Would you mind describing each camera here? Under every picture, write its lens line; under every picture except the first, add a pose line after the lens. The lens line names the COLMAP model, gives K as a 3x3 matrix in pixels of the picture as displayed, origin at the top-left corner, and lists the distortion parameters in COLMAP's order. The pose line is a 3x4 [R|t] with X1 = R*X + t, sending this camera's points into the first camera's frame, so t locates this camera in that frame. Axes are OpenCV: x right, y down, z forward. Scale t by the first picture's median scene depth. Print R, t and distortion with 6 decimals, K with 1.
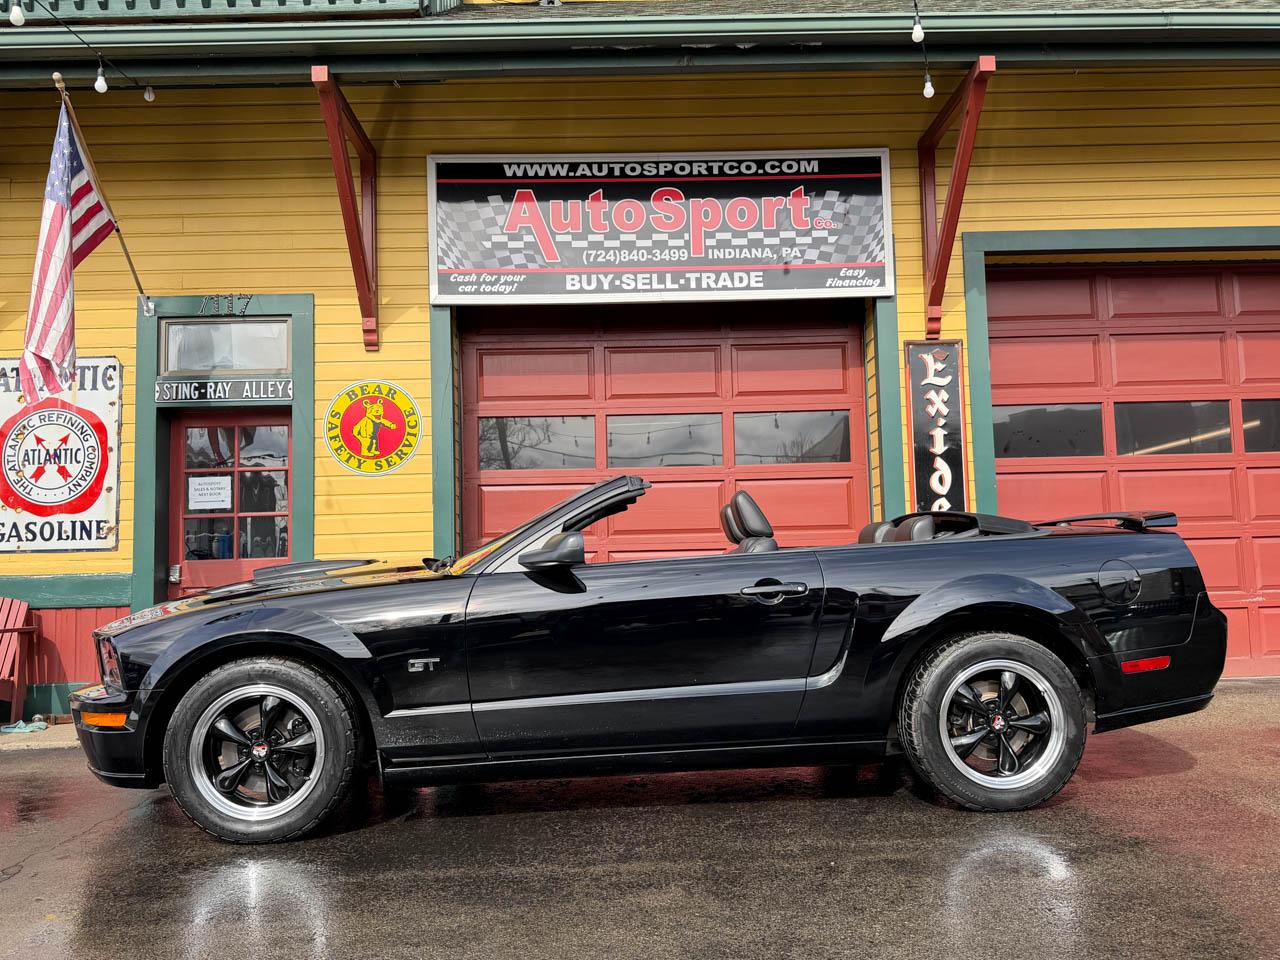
lens RADIAL K [[1034.5, 0, 638.9], [0, 1034.5, 484.0], [0, 0, 1]] dist [0.183372, -0.340662]
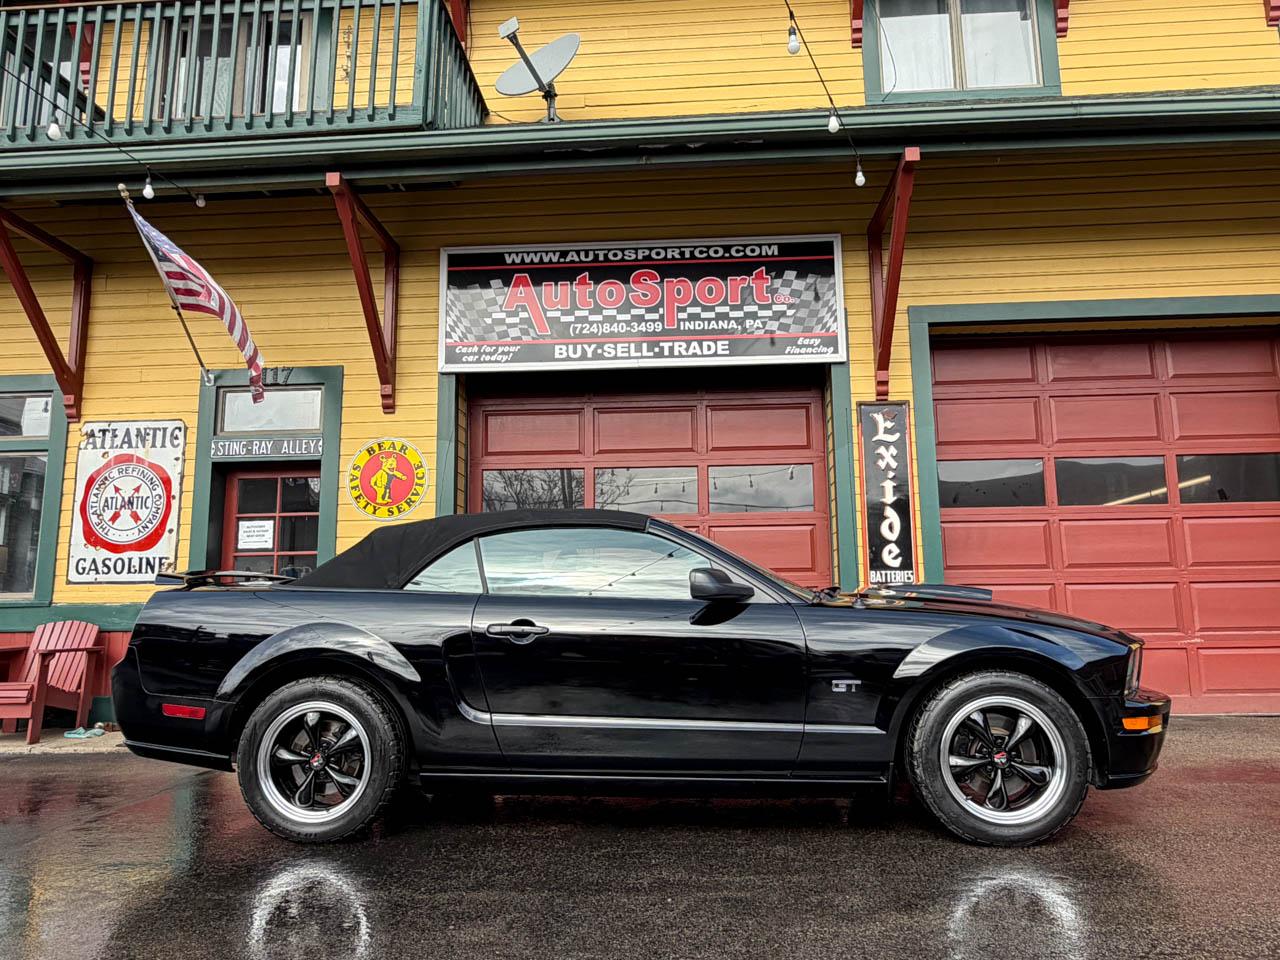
lens RADIAL K [[874.7, 0, 640.5], [0, 874.7, 482.3], [0, 0, 1]] dist [0.008078, -0.004897]
pose [[0.996388, 0.001640, -0.084903, 0.104692], [-0.006469, 0.998374, -0.056633, 0.002826], [0.084672, 0.056977, 0.994778, 0.063091]]
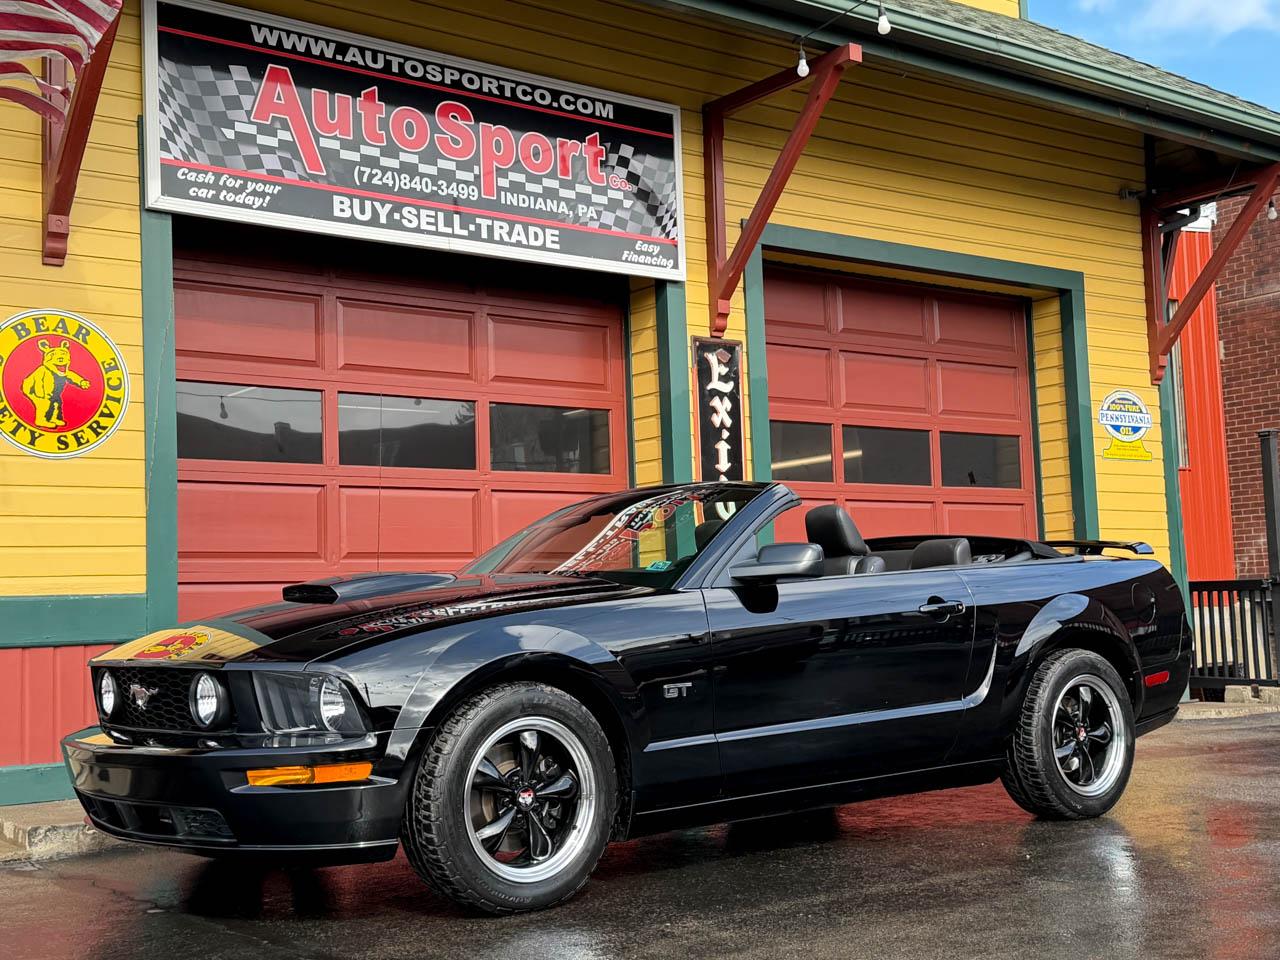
lens RADIAL K [[1606.9, 0, 640.0], [0, 1606.9, 480.0], [0, 0, 1]] dist [0.161348, -0.307834]
pose [[0.808598, 0.050657, 0.586177, -0.543546], [-0.039817, 0.998714, -0.031383, 0.022719], [-0.587013, 0.002036, 0.809575, -0.031244]]
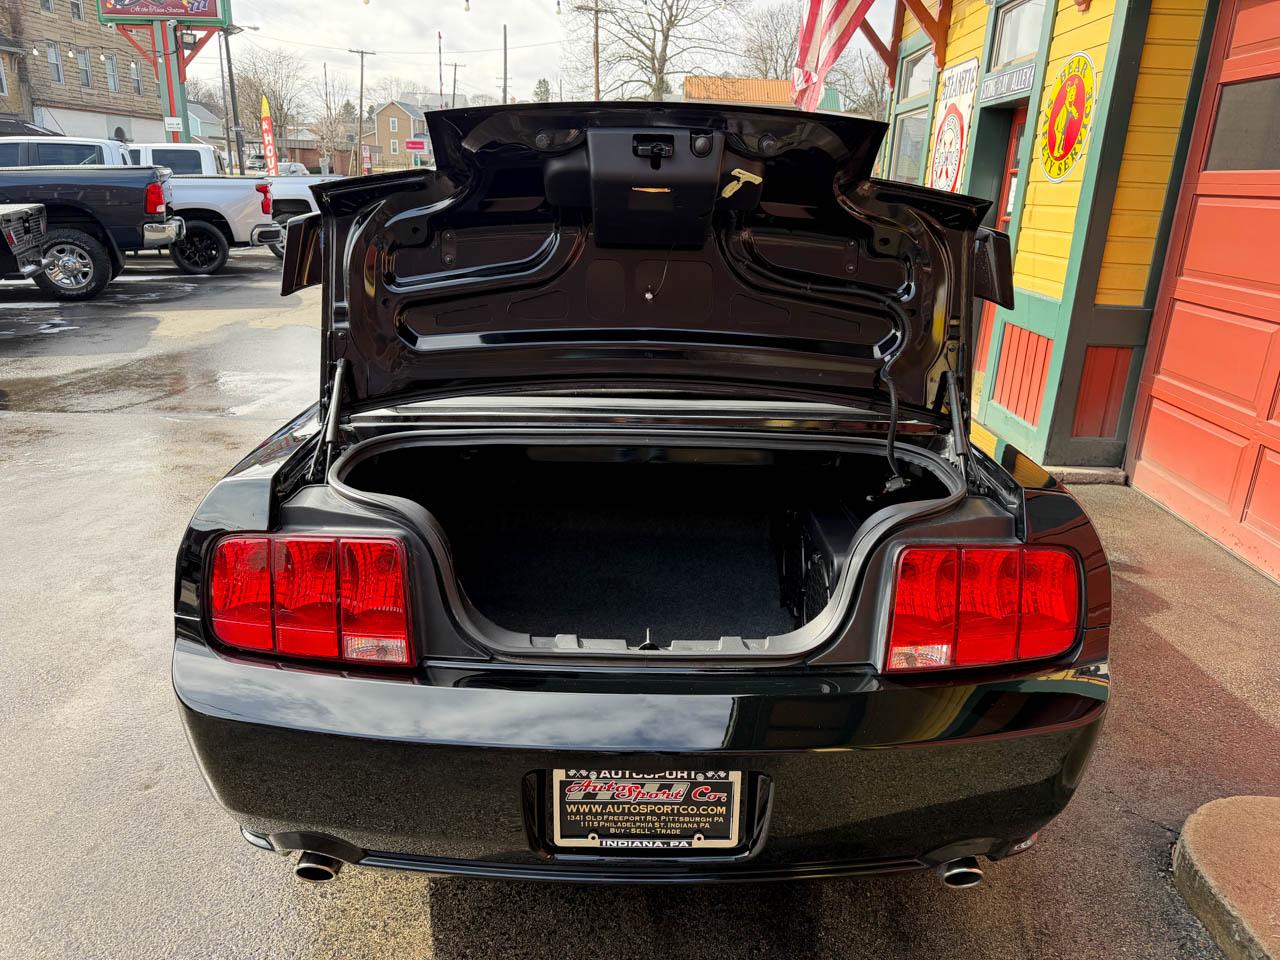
lens RADIAL K [[914.5, 0, 668.3], [0, 914.5, 478.3], [0, 0, 1]] dist [0.008519, 0.001409]
pose [[-0.020570, 0.330697, -0.943513, 0.503351], [0.048076, 0.942948, 0.329451, -0.039840], [0.998632, -0.038584, -0.035295, 0.699290]]
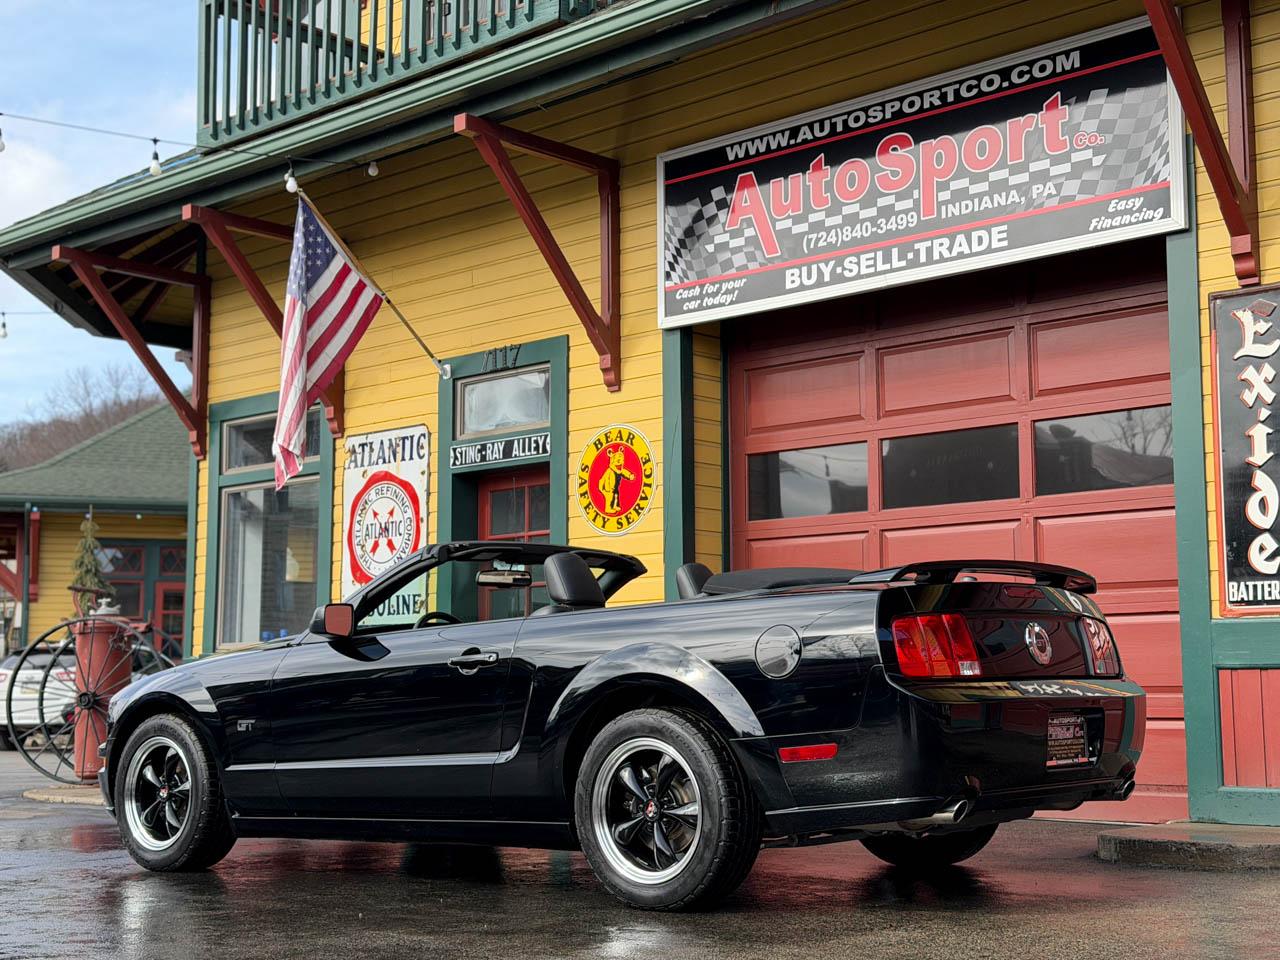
lens RADIAL K [[1760.9, 0, 664.6], [0, 1760.9, 476.3], [0, 0, 1]] dist [0.135130, -0.082215]
pose [[0.731355, -0.064117, -0.678976, 0.756331], [0.049472, 0.997936, -0.040947, 0.004848], [0.680200, -0.003644, 0.733017, -0.040703]]
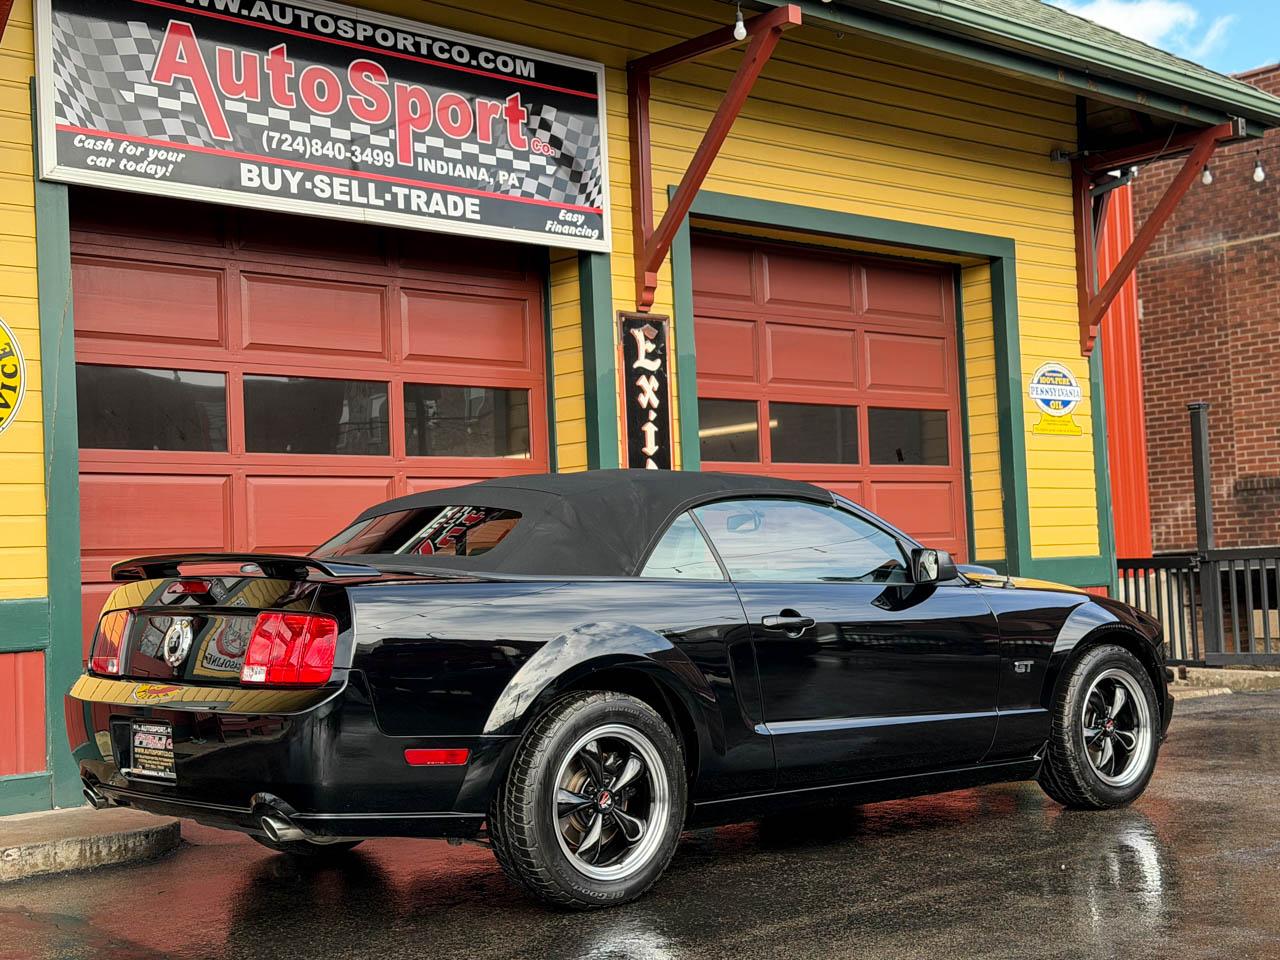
lens RADIAL K [[1757.2, 0, 638.9], [0, 1757.2, 491.2], [0, 0, 1]] dist [0.147284, -0.211992]
pose [[0.759300, 0.027412, 0.650163, -0.606520], [-0.036939, 0.999317, 0.001006, -0.001494], [-0.649691, -0.024781, 0.759794, -0.032246]]
